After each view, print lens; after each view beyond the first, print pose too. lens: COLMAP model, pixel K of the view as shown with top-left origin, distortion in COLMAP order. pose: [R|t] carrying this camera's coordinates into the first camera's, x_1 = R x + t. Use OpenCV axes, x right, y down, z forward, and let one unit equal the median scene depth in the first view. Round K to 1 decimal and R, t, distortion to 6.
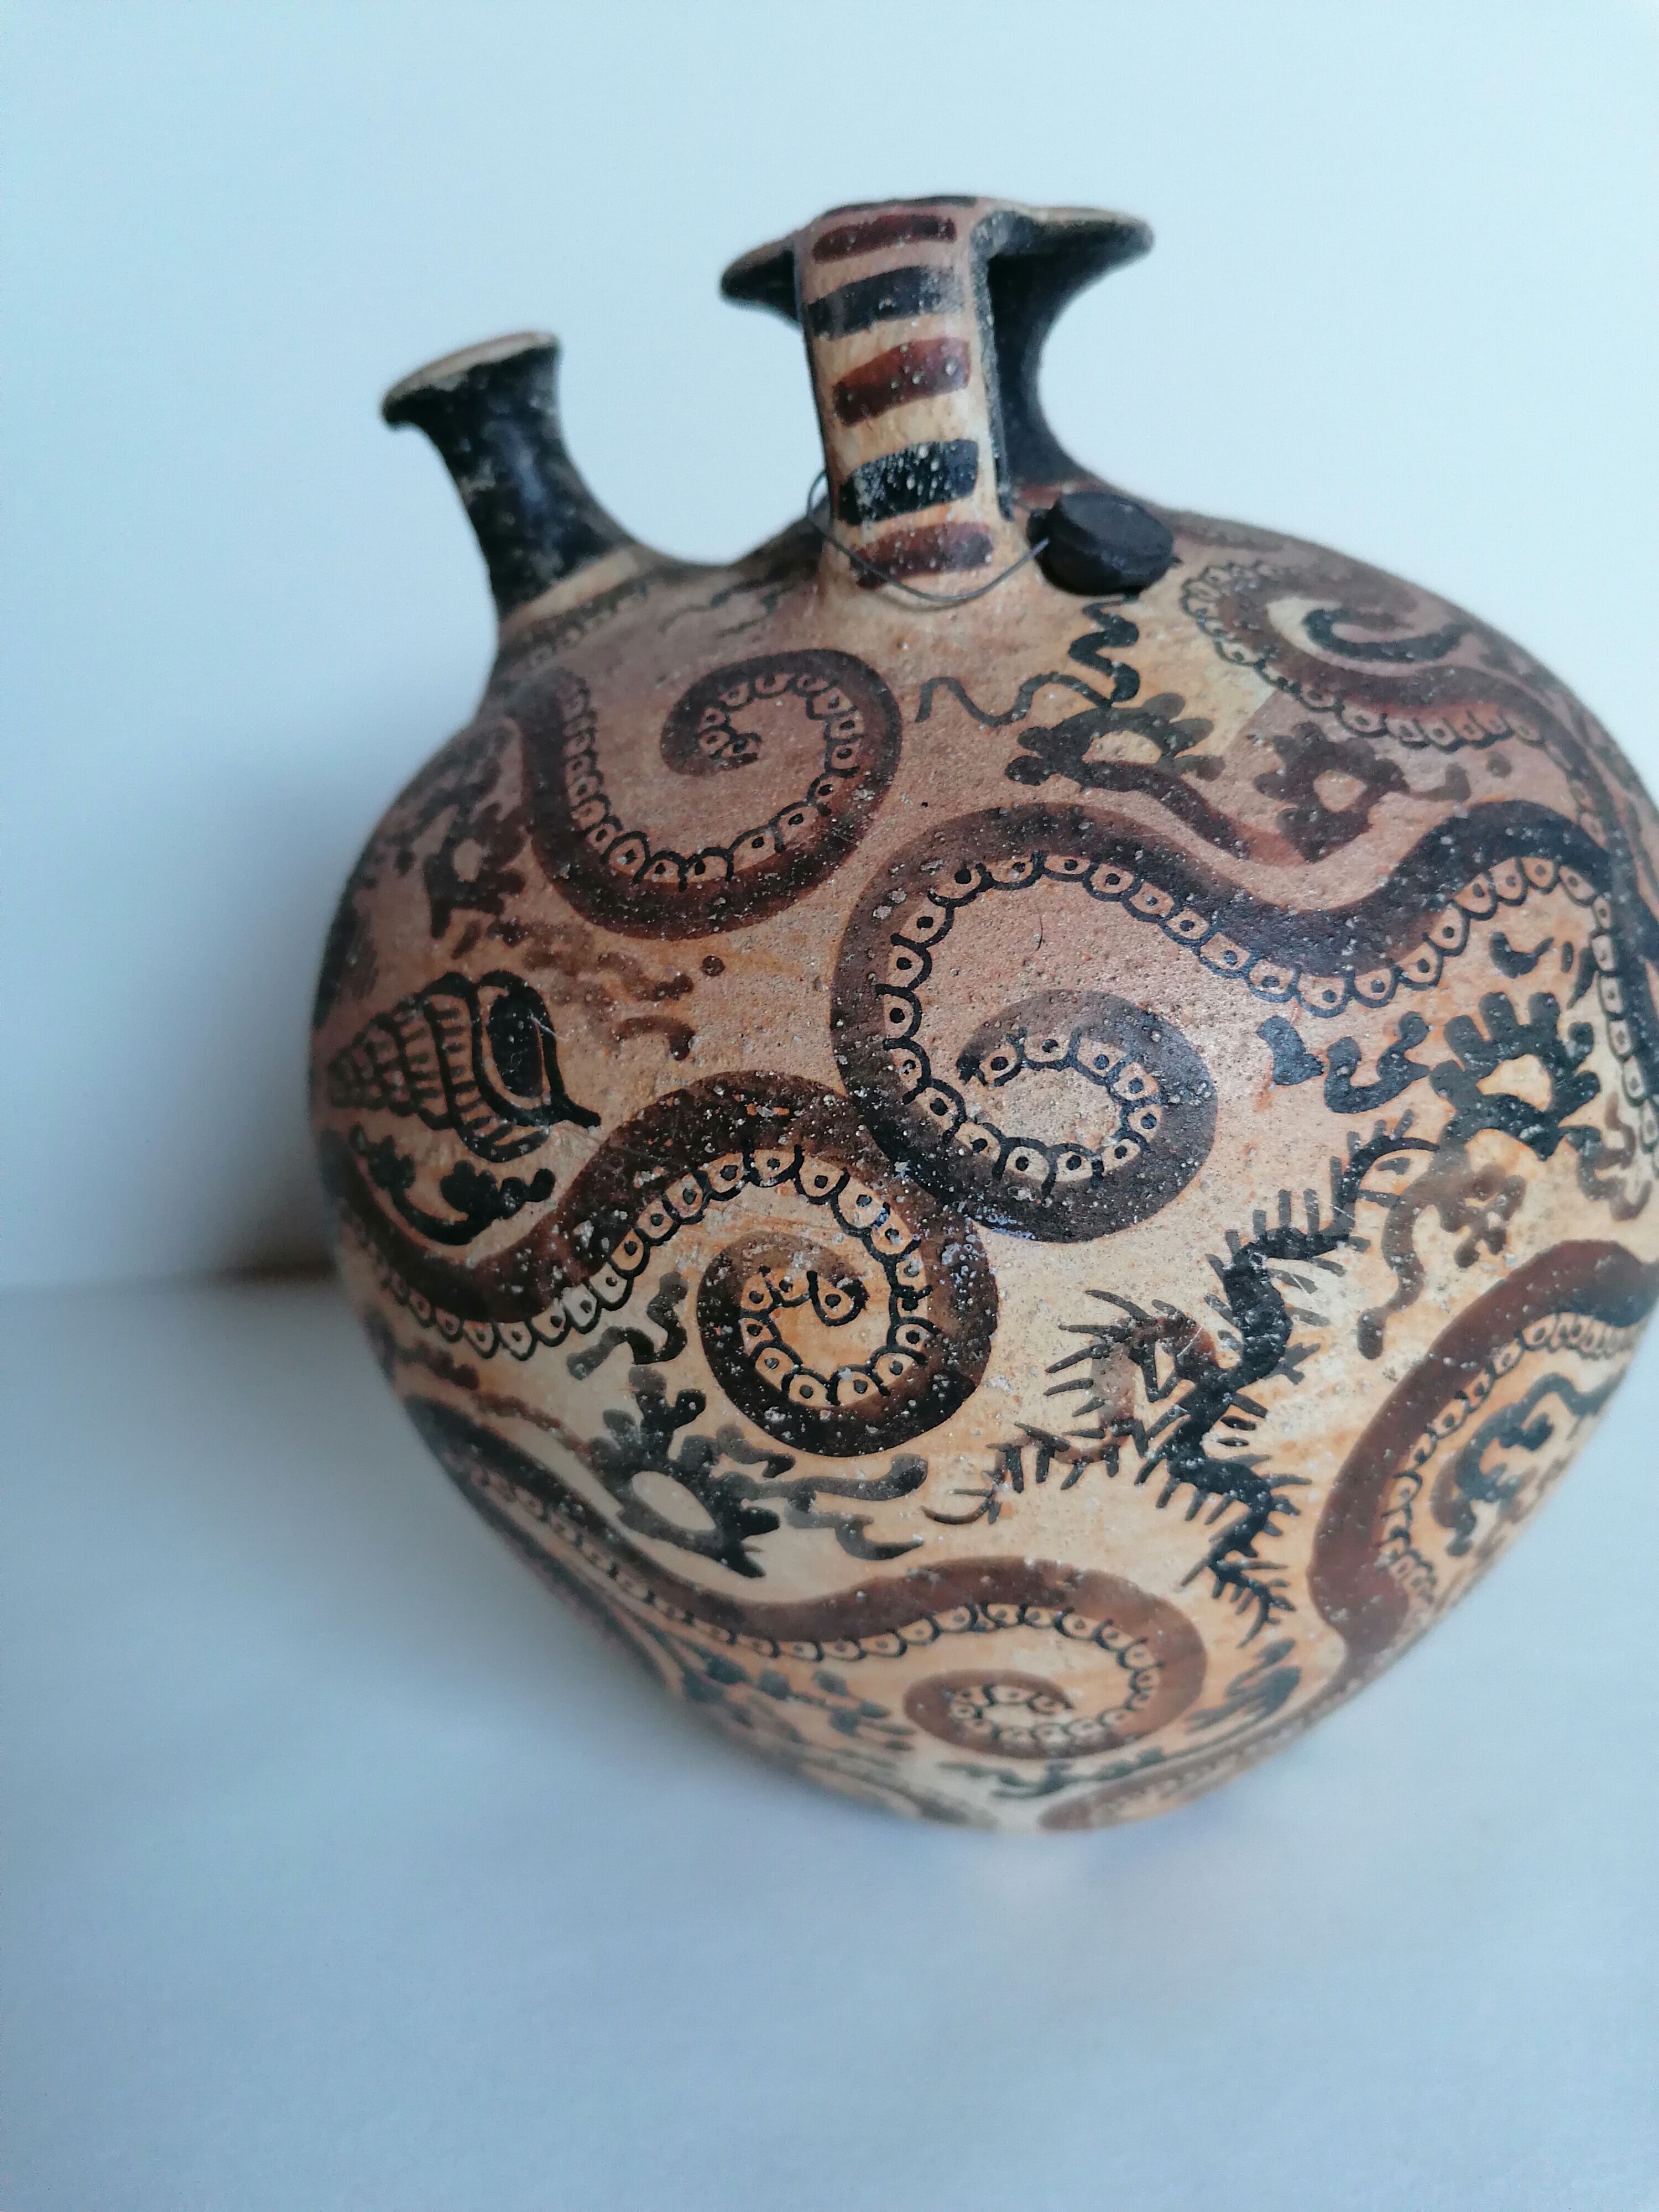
lens RADIAL K [[1744.0, 0, 829.5], [0, 1744.0, 1106.0], [0, 0, 1]] dist [0.061443, -0.123974]
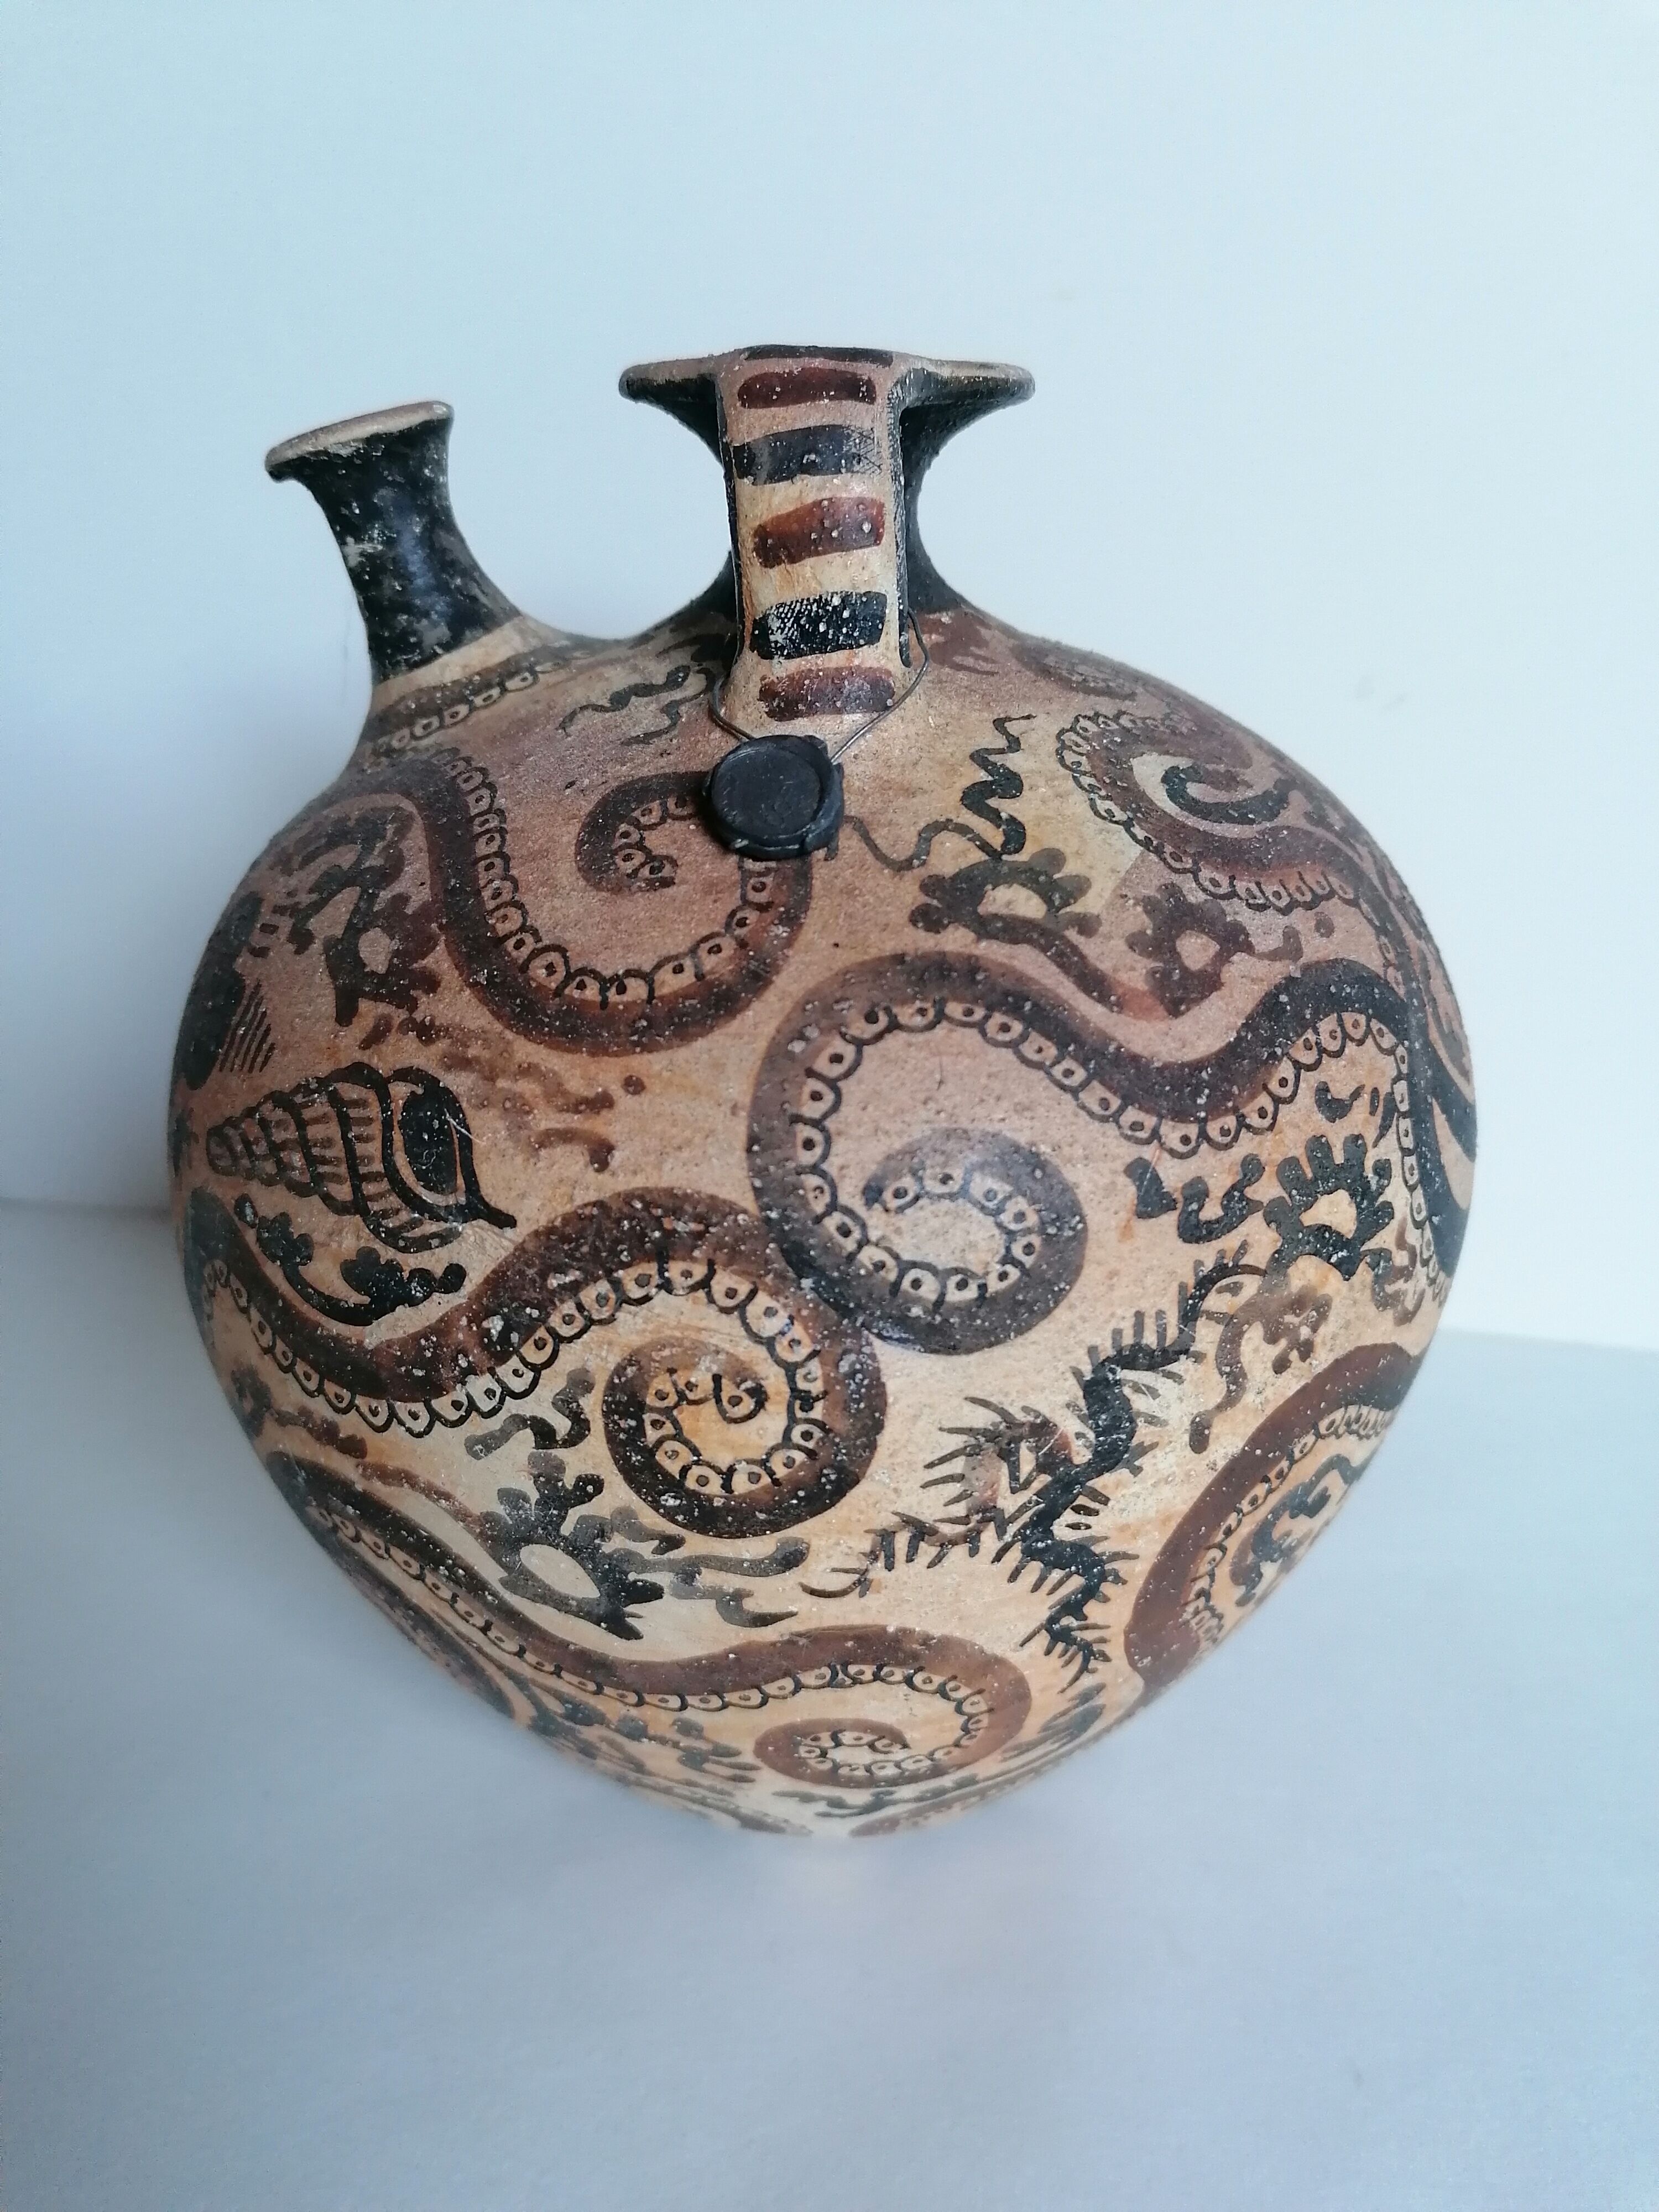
lens RADIAL K [[1744.0, 0, 829.5], [0, 1744.0, 1106.0], [0, 0, 1]] dist [0.061443, -0.123974]
pose [[0.985107, 0.039509, 0.167343, -0.121894], [-0.046320, 0.998241, 0.036994, -0.108013], [-0.165587, -0.044195, 0.985204, -0.068915]]
